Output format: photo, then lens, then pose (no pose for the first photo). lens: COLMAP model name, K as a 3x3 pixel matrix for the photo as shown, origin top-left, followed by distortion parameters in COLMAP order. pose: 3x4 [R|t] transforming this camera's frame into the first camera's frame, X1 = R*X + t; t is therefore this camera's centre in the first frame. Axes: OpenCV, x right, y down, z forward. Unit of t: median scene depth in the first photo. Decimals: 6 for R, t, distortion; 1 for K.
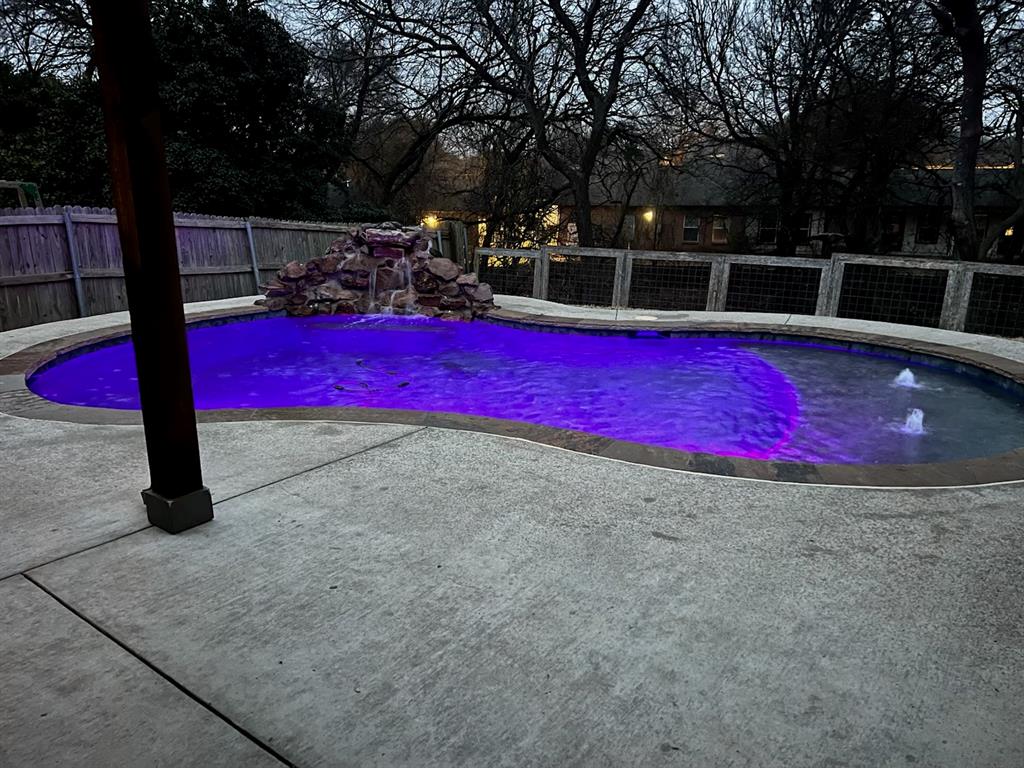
lens RADIAL K [[755.2, 0, 512.0], [0, 755.2, 384.0], [0, 0, 1]] dist [0.078266, -0.106341]
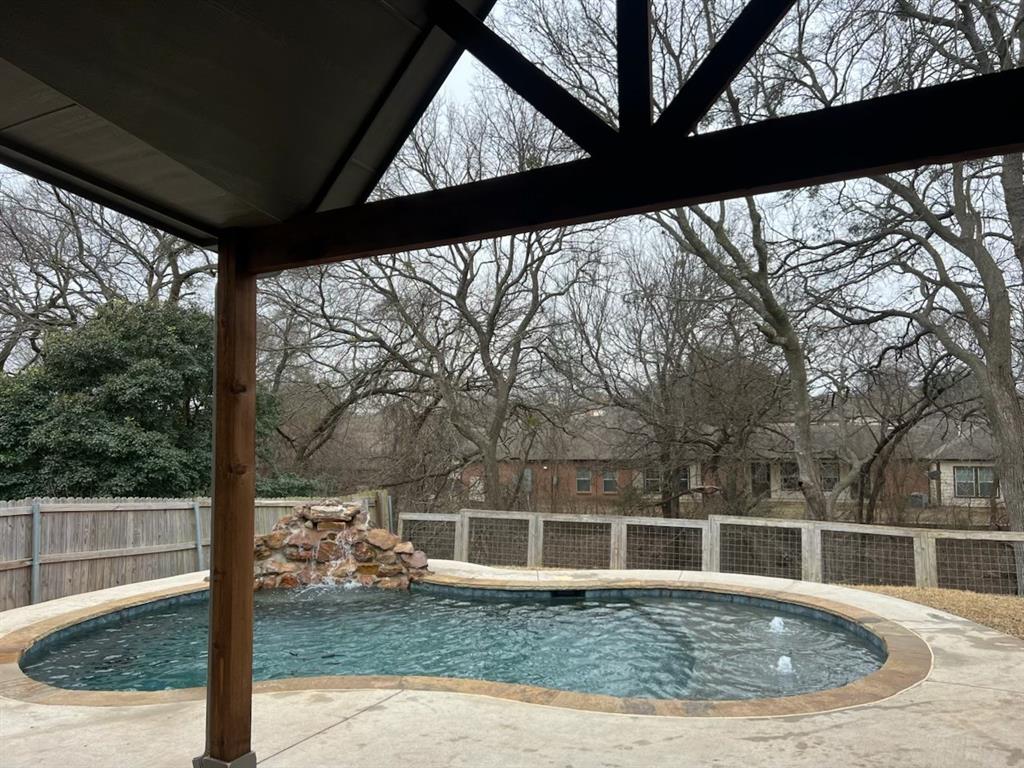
lens RADIAL K [[755.2, 0, 512.0], [0, 755.2, 384.0], [0, 0, 1]] dist [0.078266, -0.106341]
pose [[0.990428, -0.006828, 0.137864, -0.052121], [0.050307, 0.947935, -0.314466, -0.006785], [-0.128539, 0.318392, 0.939204, -0.154170]]
